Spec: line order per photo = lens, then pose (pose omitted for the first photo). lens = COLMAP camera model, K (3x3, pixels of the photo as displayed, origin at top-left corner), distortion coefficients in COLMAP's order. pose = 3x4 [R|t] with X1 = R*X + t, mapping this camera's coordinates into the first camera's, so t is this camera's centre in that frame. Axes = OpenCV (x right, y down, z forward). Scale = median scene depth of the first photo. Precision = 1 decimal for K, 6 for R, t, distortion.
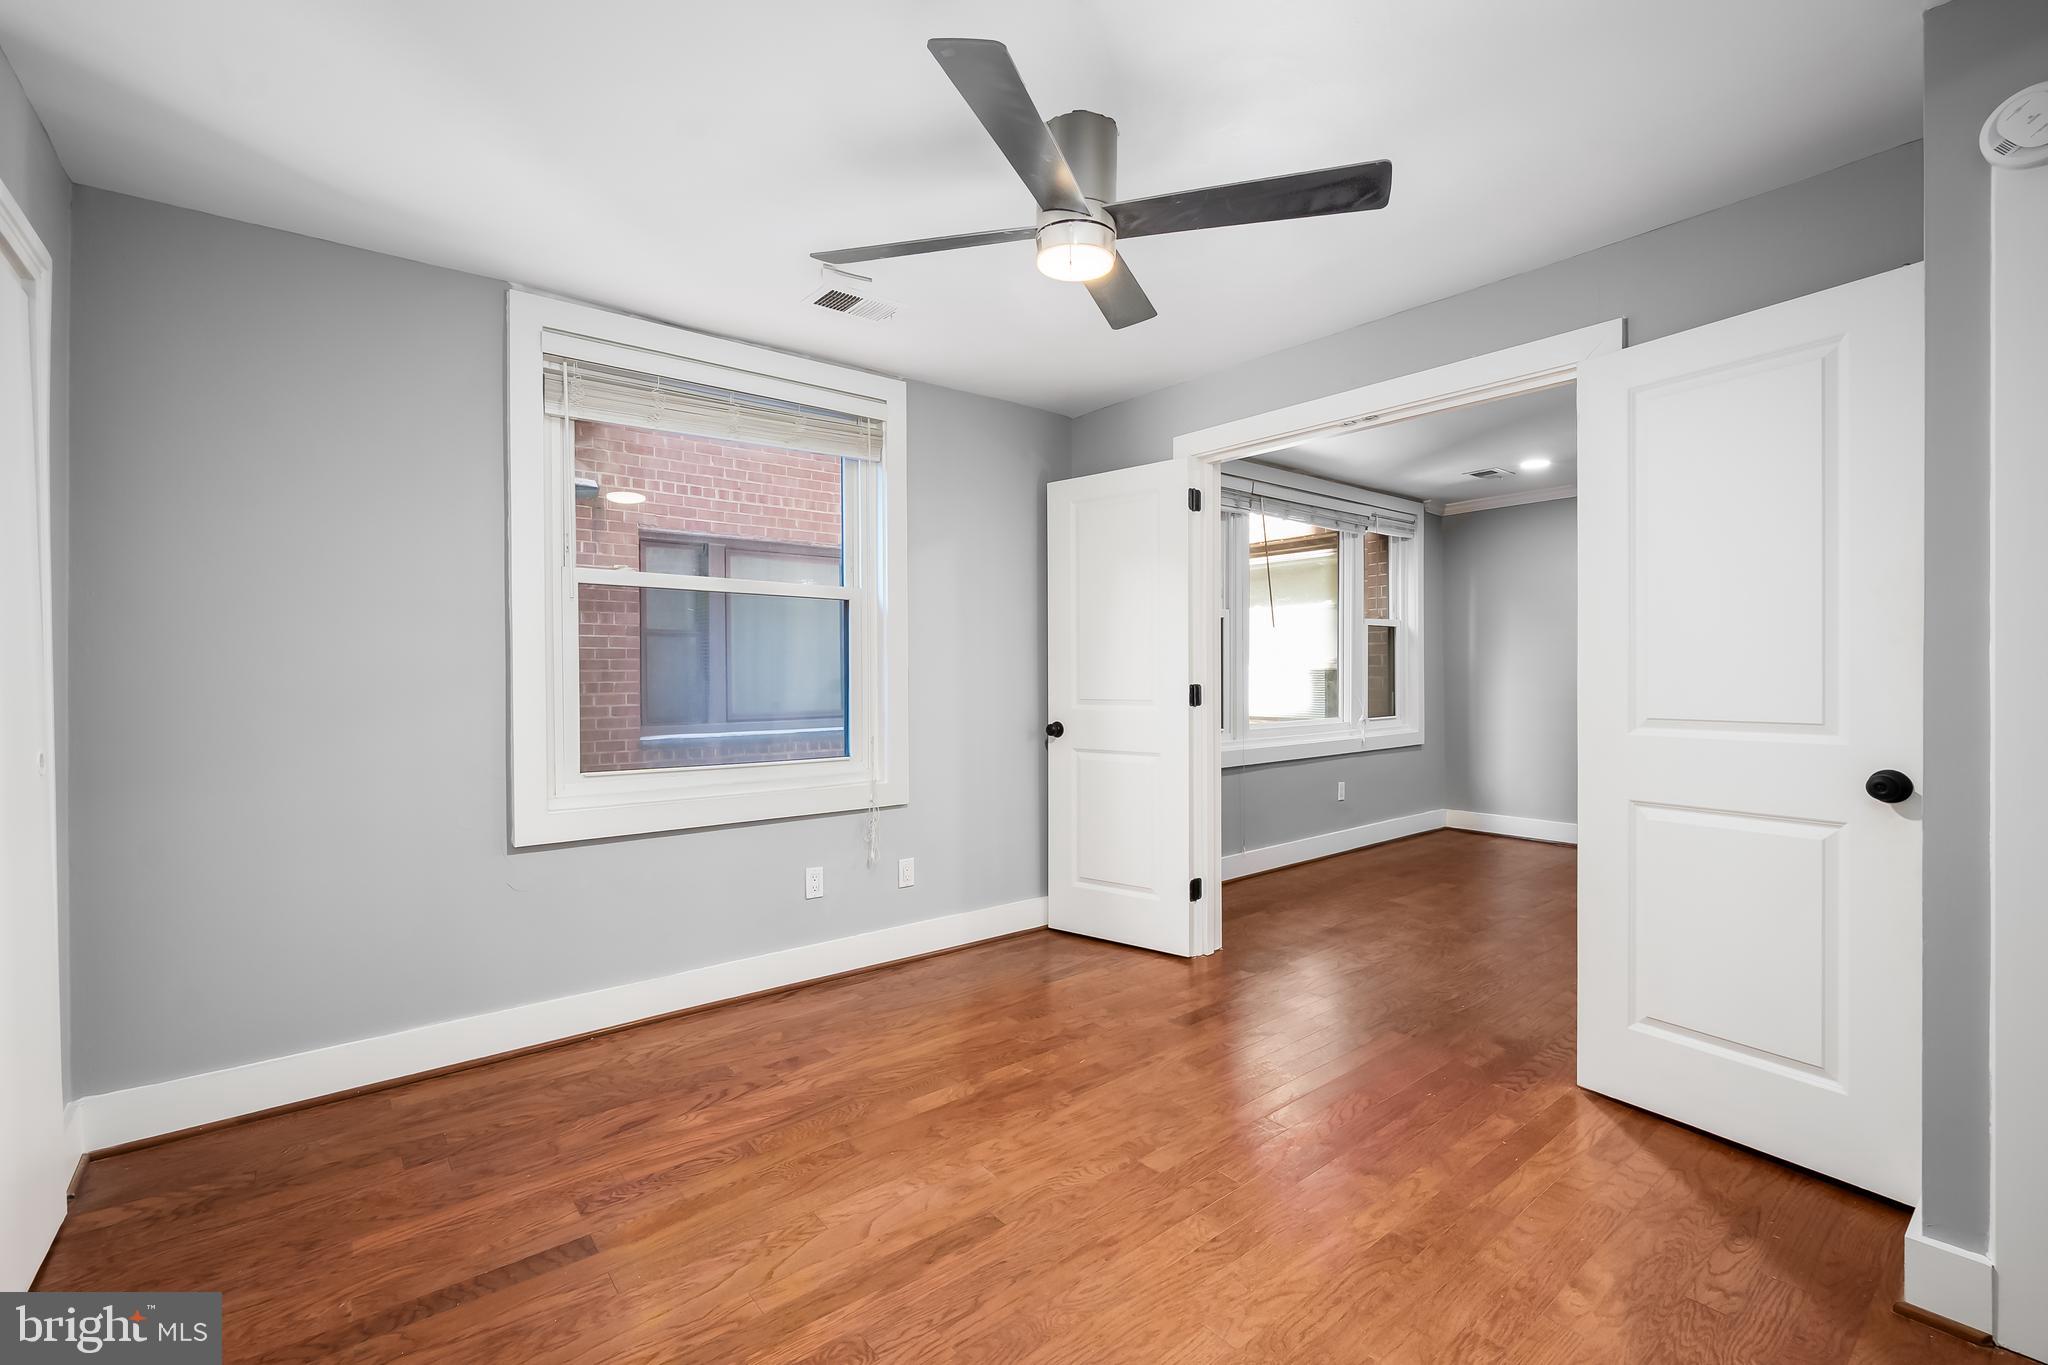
lens RADIAL K [[887.8, 0, 1011.4], [0, 887.8, 689.7], [0, 0, 1]] dist [-0.008818, 0.002538]
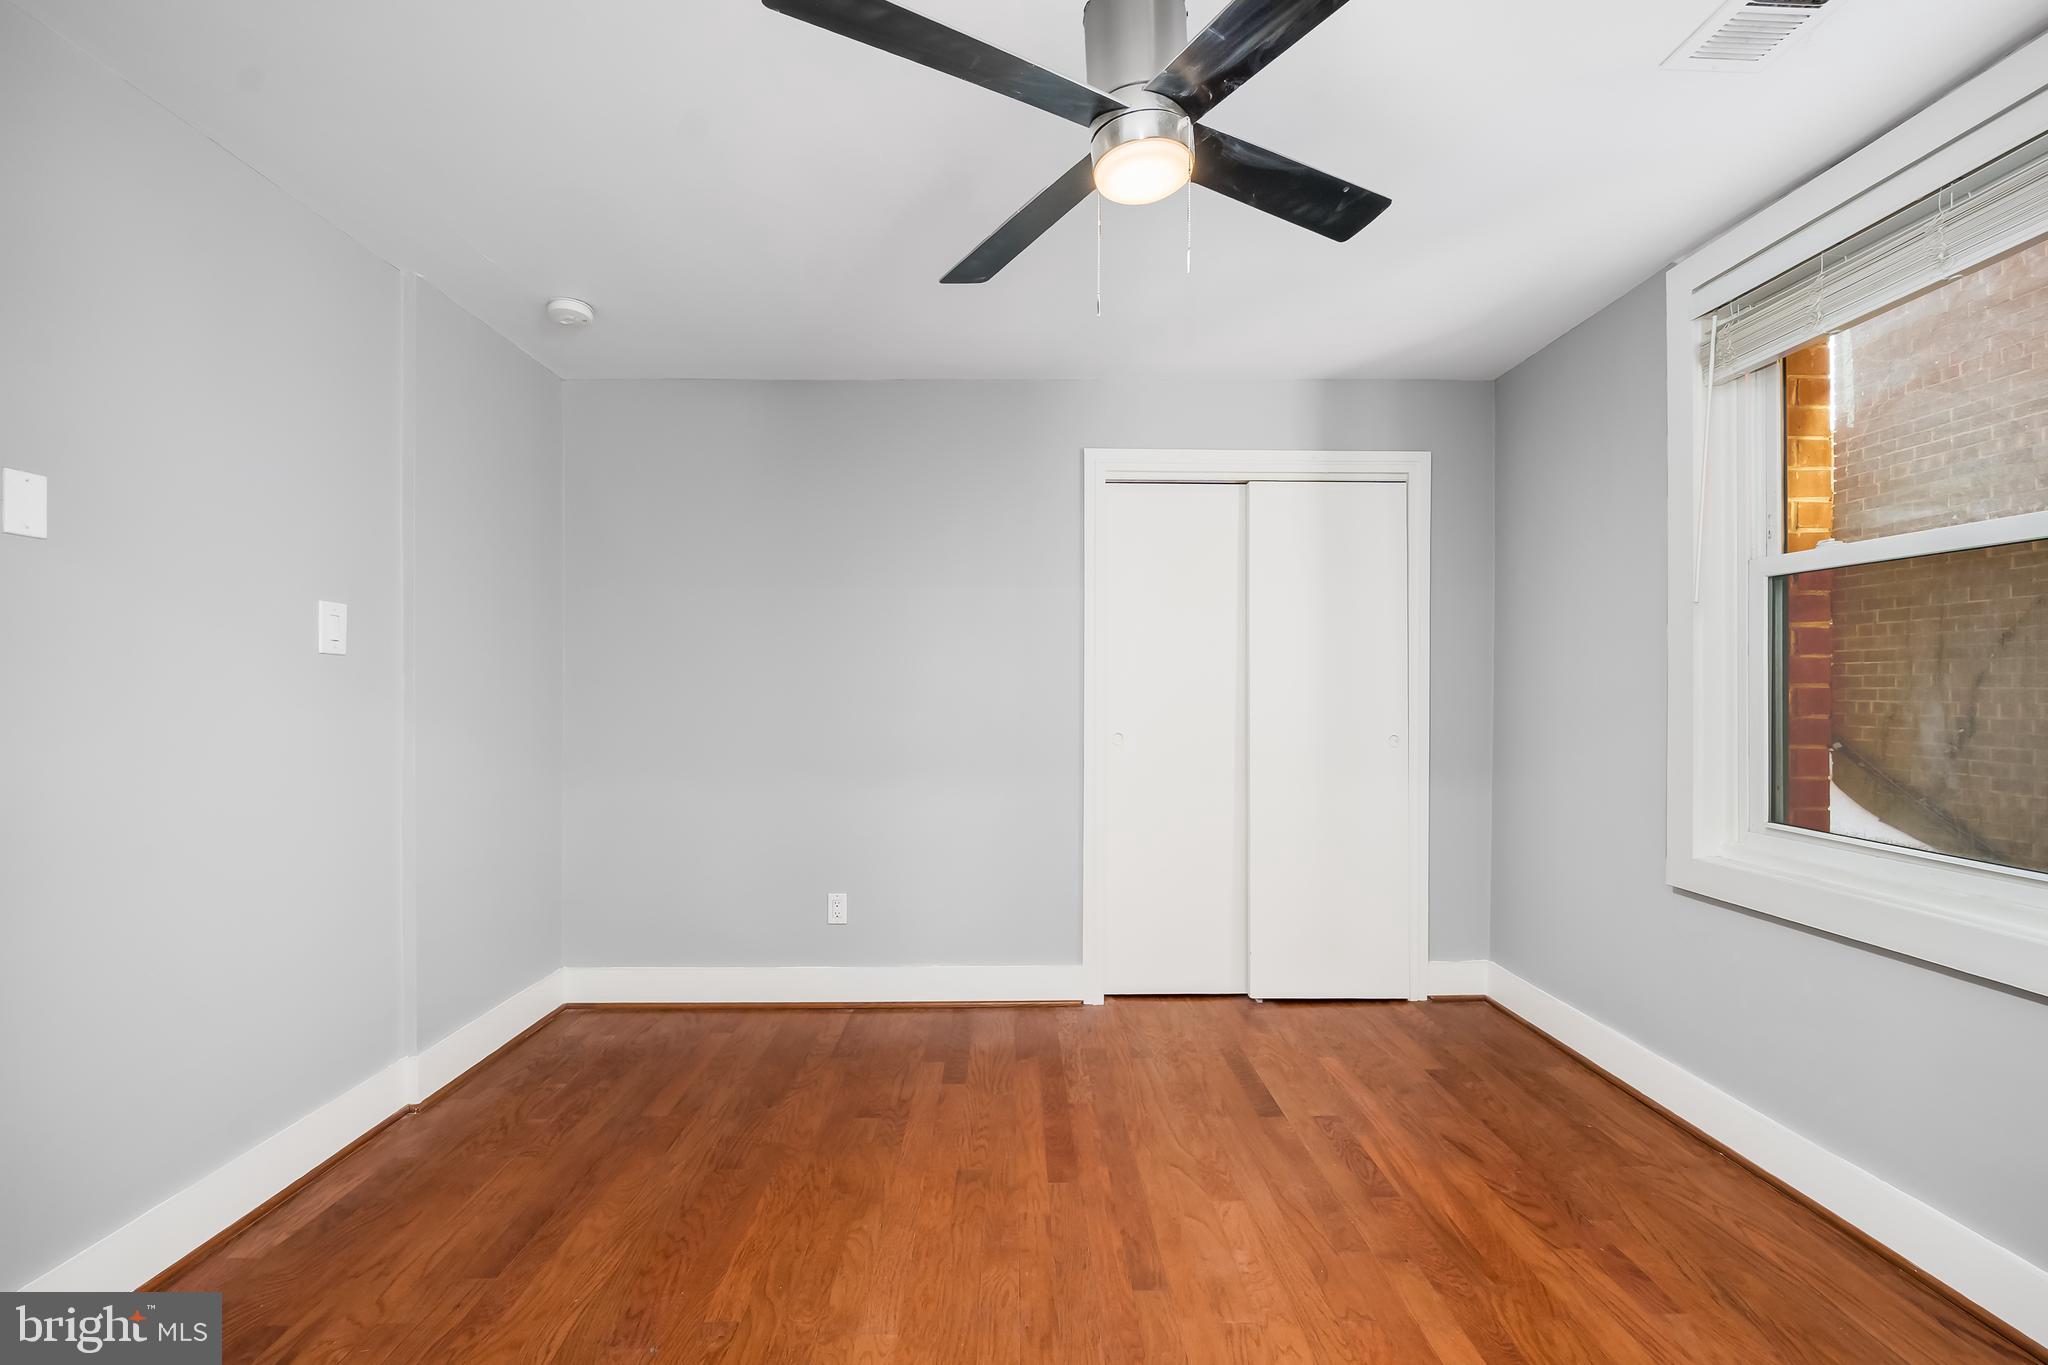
lens RADIAL K [[887.8, 0, 1030.5], [0, 887.8, 695.3], [0, 0, 1]] dist [-0.008818, 0.002538]
pose [[-0.606475, 0.006939, -0.795072, 0.734160], [-0.013147, 0.999738, 0.018753, -0.031914], [0.794994, 0.021826, -0.606225, 1.358050]]
